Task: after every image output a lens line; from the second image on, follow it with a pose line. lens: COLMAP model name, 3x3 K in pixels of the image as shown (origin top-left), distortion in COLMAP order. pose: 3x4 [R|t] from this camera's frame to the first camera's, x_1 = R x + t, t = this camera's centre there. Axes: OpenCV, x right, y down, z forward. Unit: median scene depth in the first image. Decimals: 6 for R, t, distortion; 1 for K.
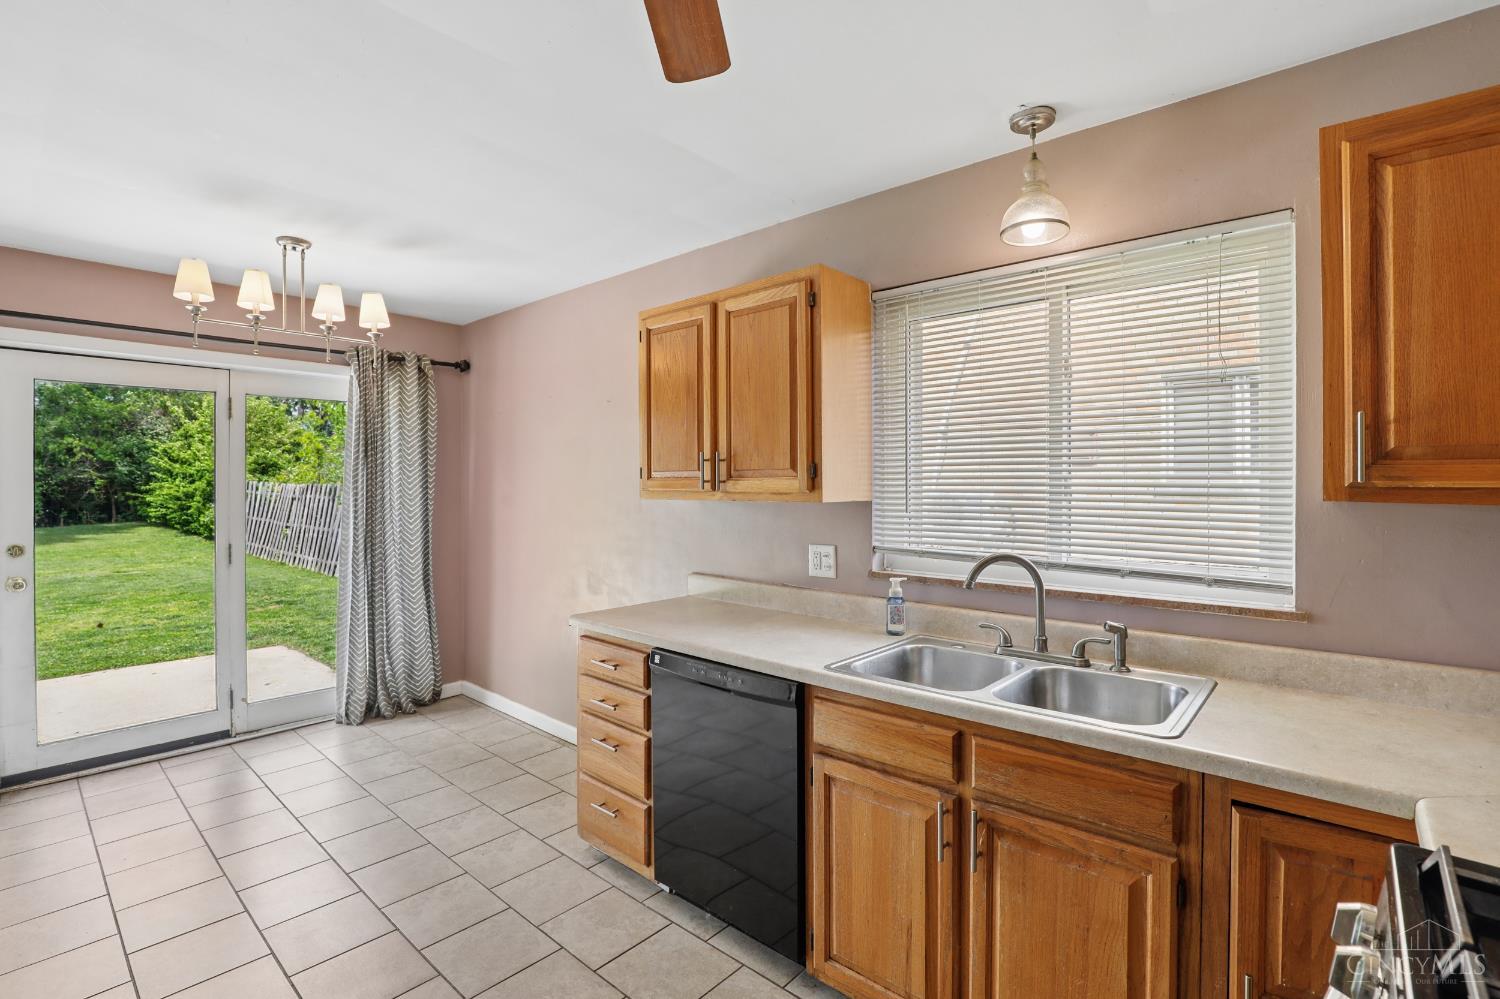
lens RADIAL K [[691.4, 0, 748.6], [0, 691.4, 486.2], [0, 0, 1]] dist [-0.025434, 0.000641]
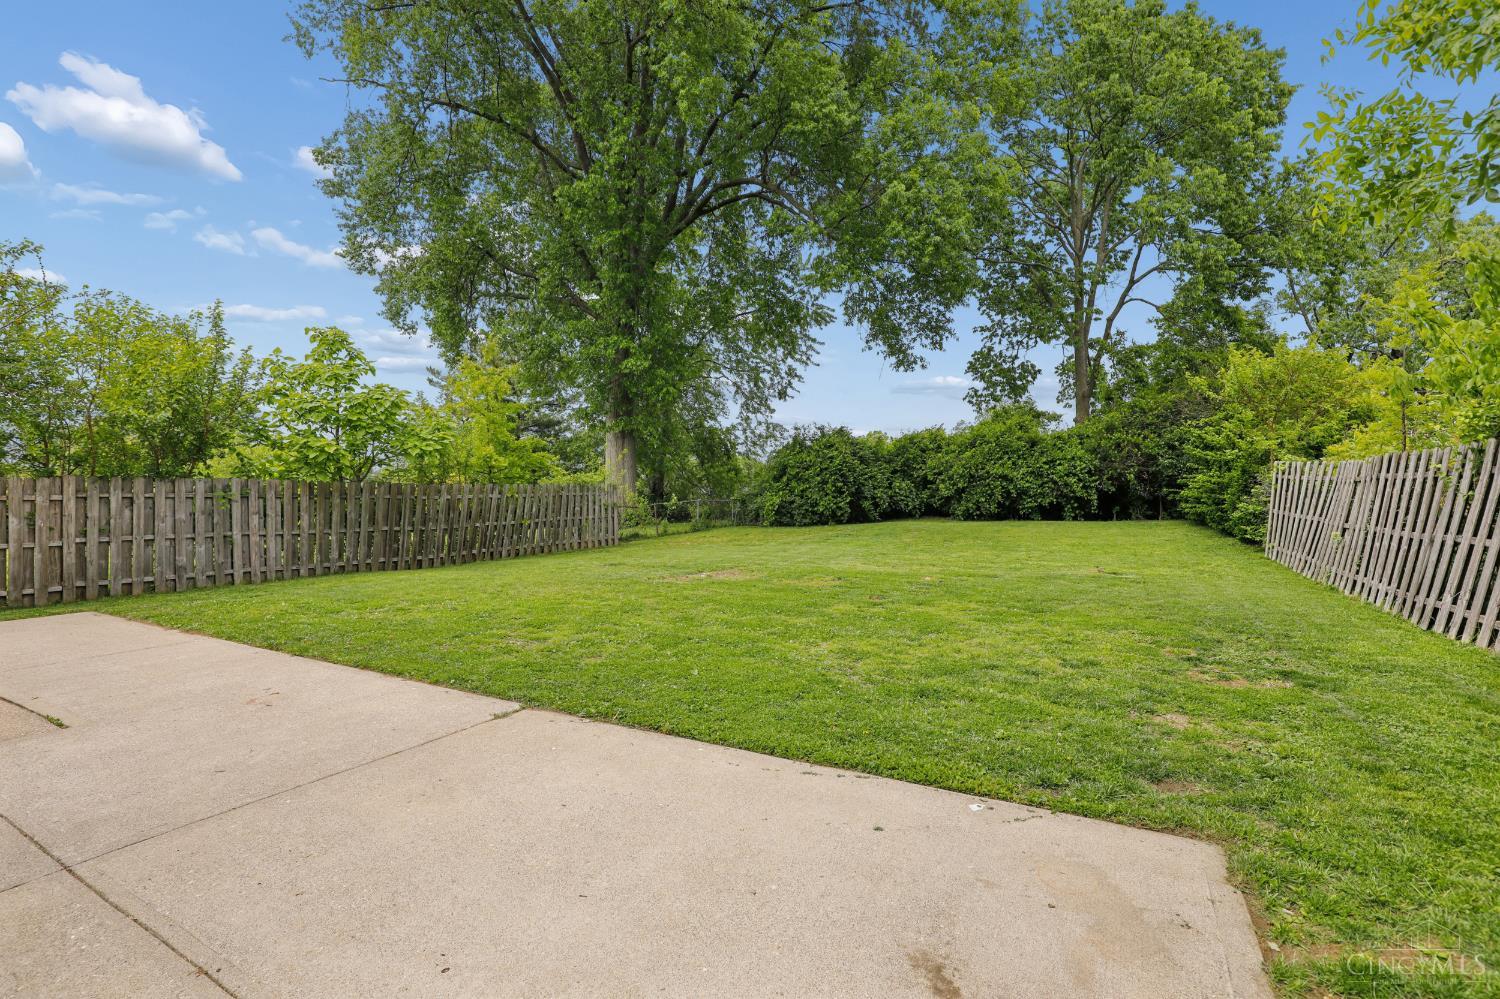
lens RADIAL K [[695.4, 0, 749.5], [0, 695.4, 491.4], [0, 0, 1]] dist [-0.004026, -0.000131]
pose [[0.230316, -0.006599, -0.973094, -0.139384], [0.004327, 0.999974, -0.005757, 0.019439], [0.973106, -0.002885, 0.230338, 0.242578]]
